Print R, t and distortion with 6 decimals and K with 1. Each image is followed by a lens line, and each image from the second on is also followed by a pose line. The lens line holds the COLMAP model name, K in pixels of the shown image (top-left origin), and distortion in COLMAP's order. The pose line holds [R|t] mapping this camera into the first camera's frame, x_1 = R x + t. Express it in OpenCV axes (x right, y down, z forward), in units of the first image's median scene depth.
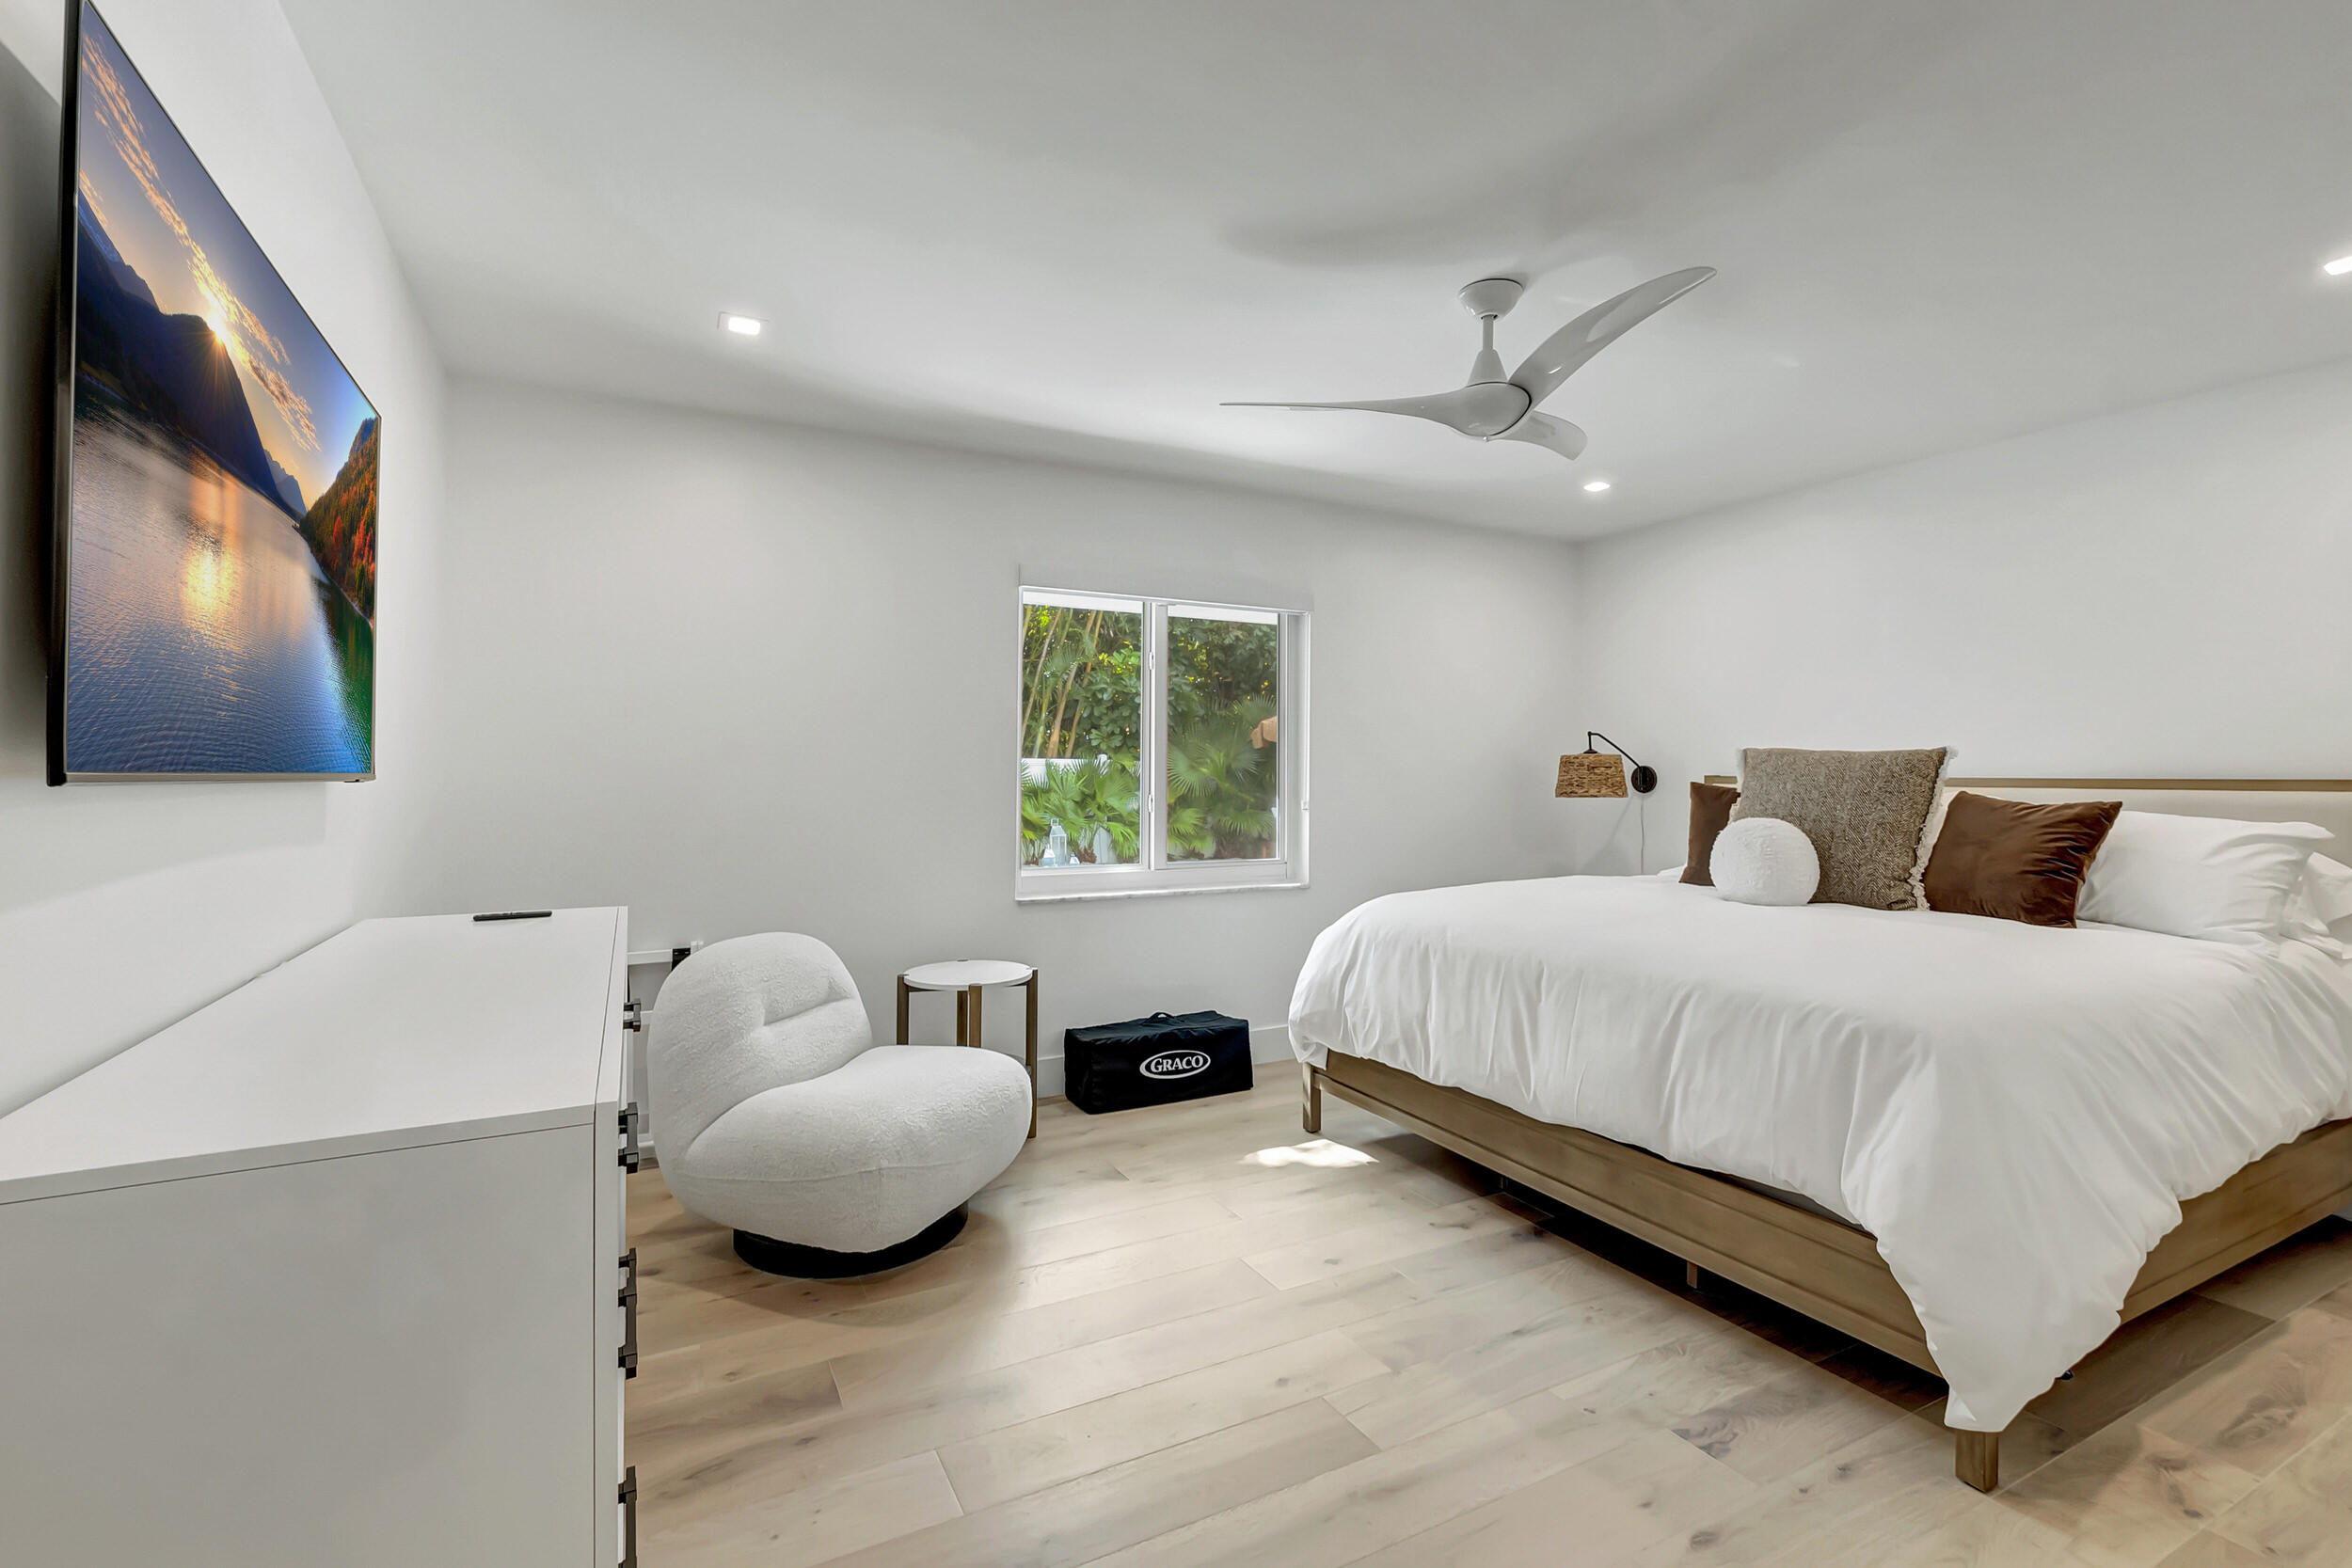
lens RADIAL K [[1040.7, 0, 1178.2], [0, 1040.7, 769.4], [0, 0, 1]] dist [0.001414, 0.000285]
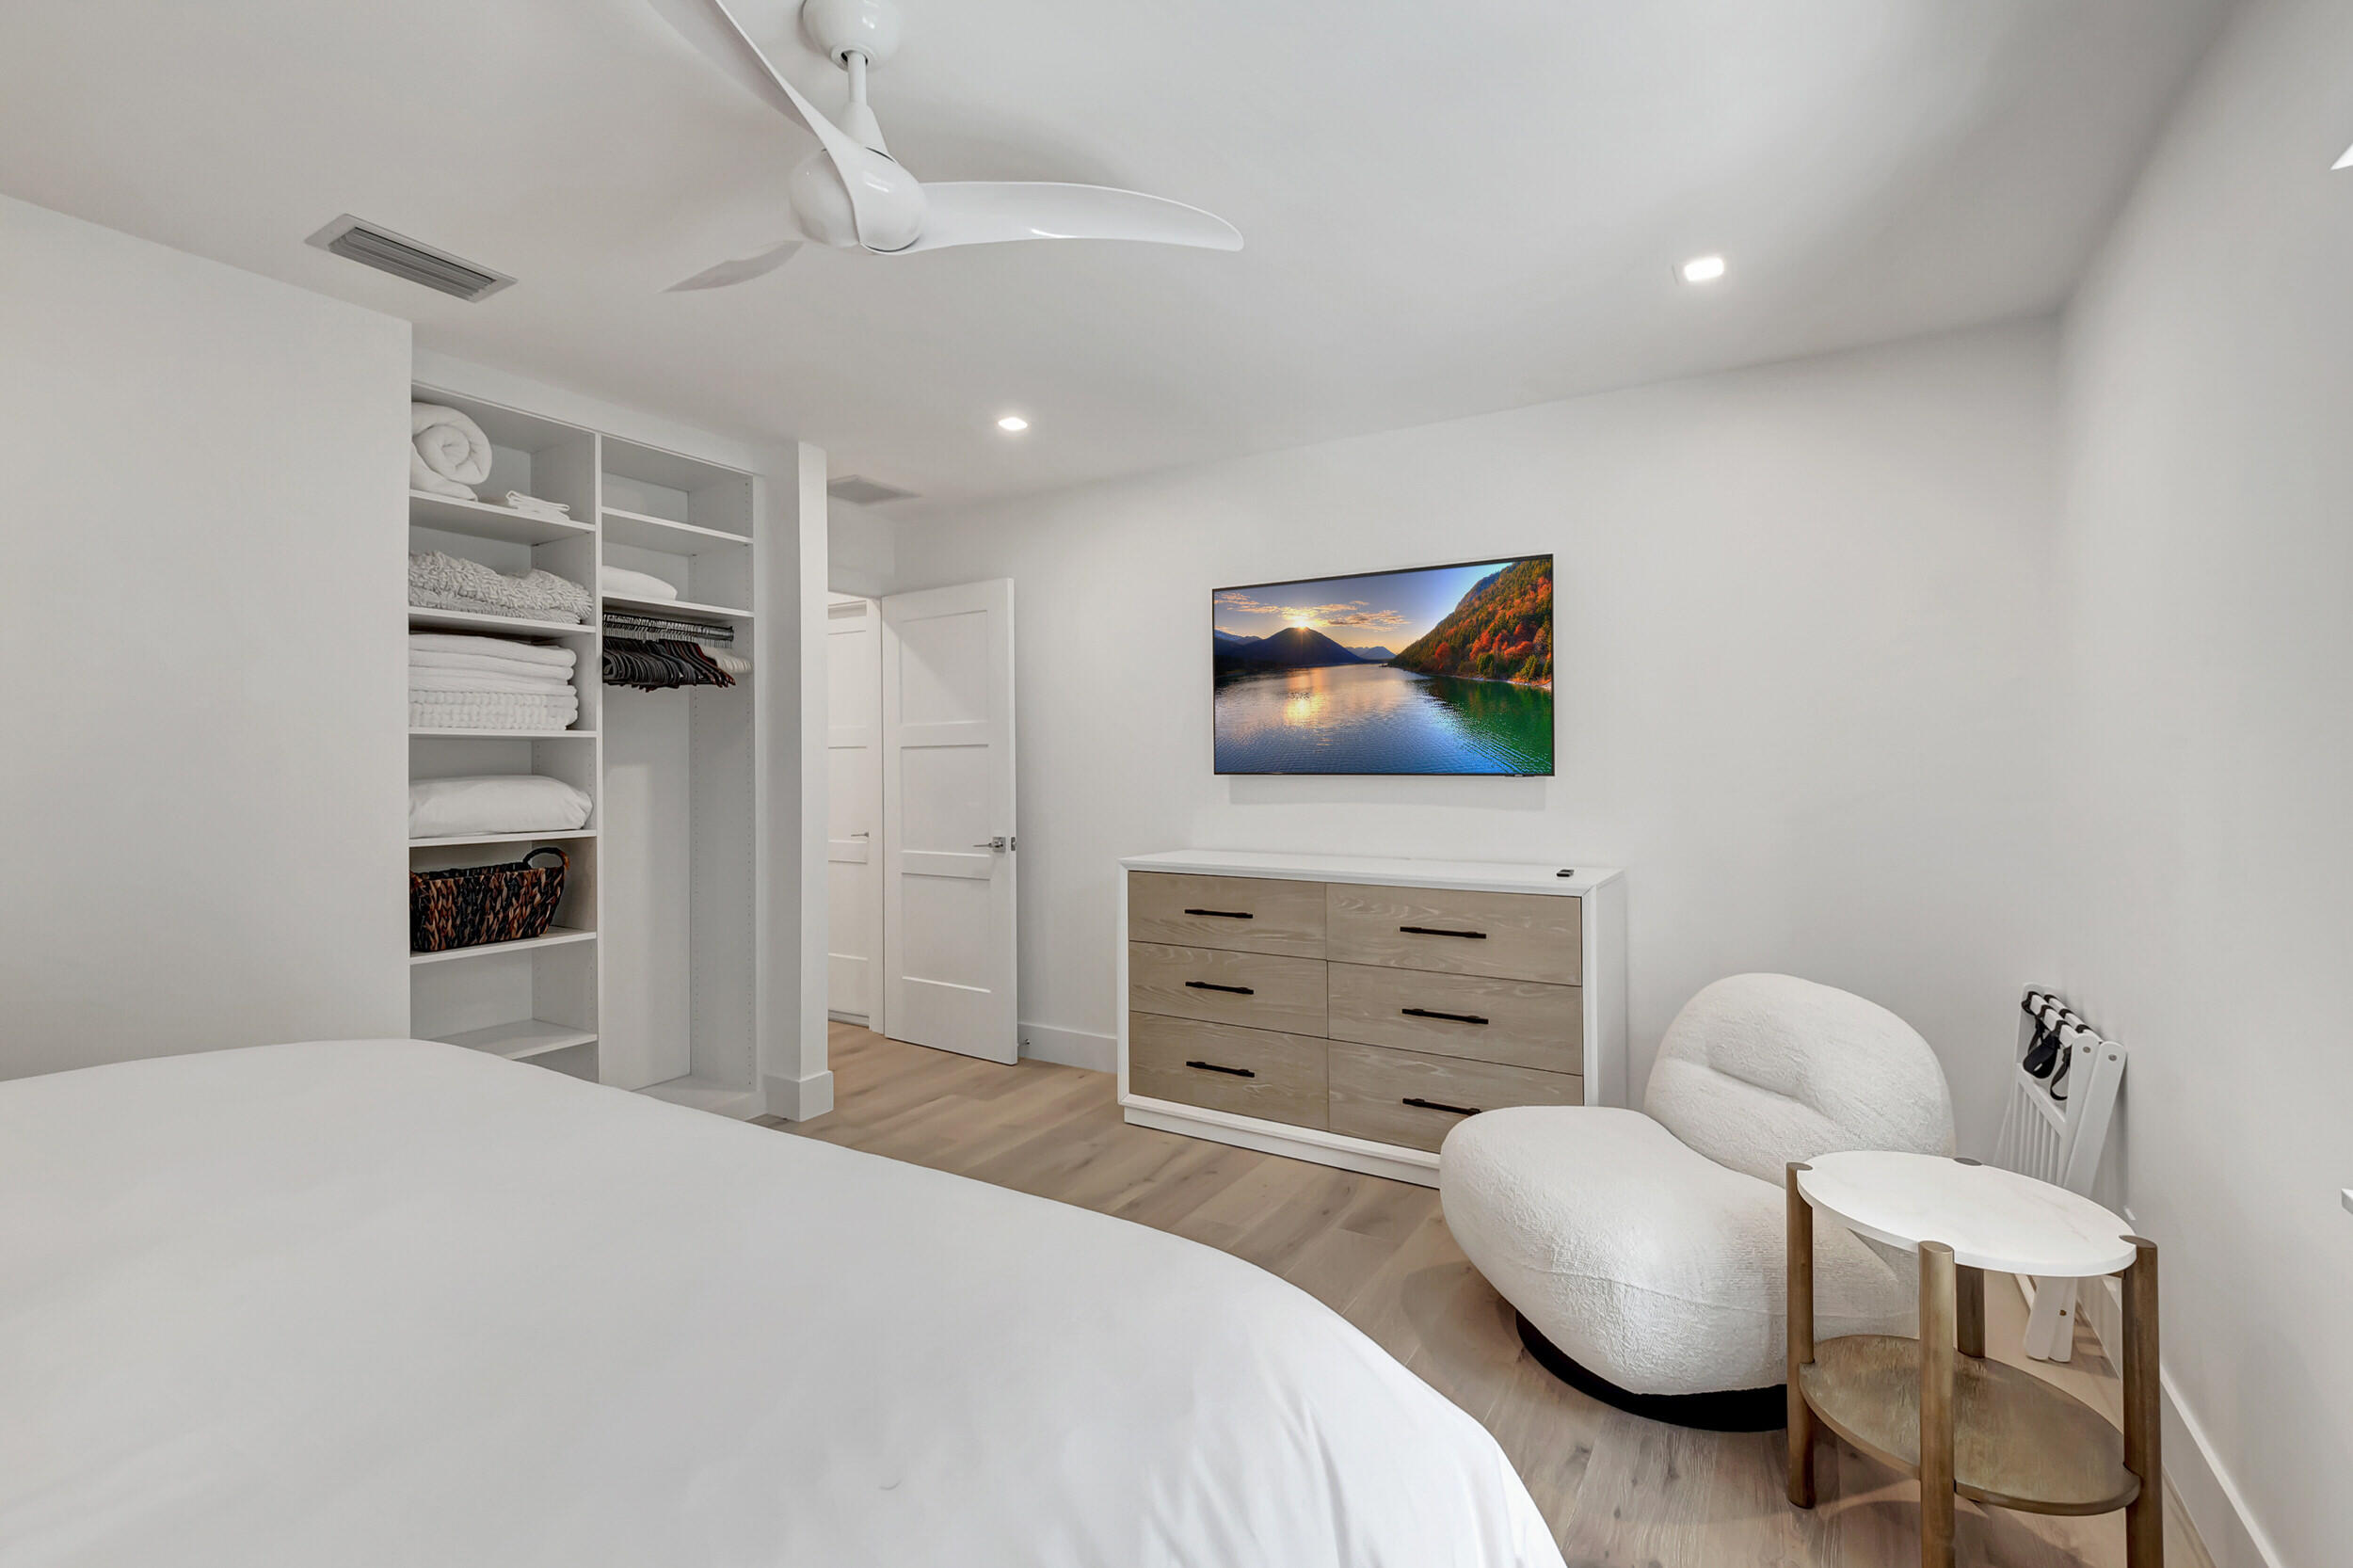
lens RADIAL K [[1041.2, 0, 1178.7], [0, 1041.2, 769.4], [0, 0, 1]] dist [0.001414, 0.000285]
pose [[-0.848519, -0.005210, -0.529140, 0.634238], [-0.001155, 0.999967, -0.007994, 0.011575], [0.529164, -0.006172, -0.848497, 2.227431]]
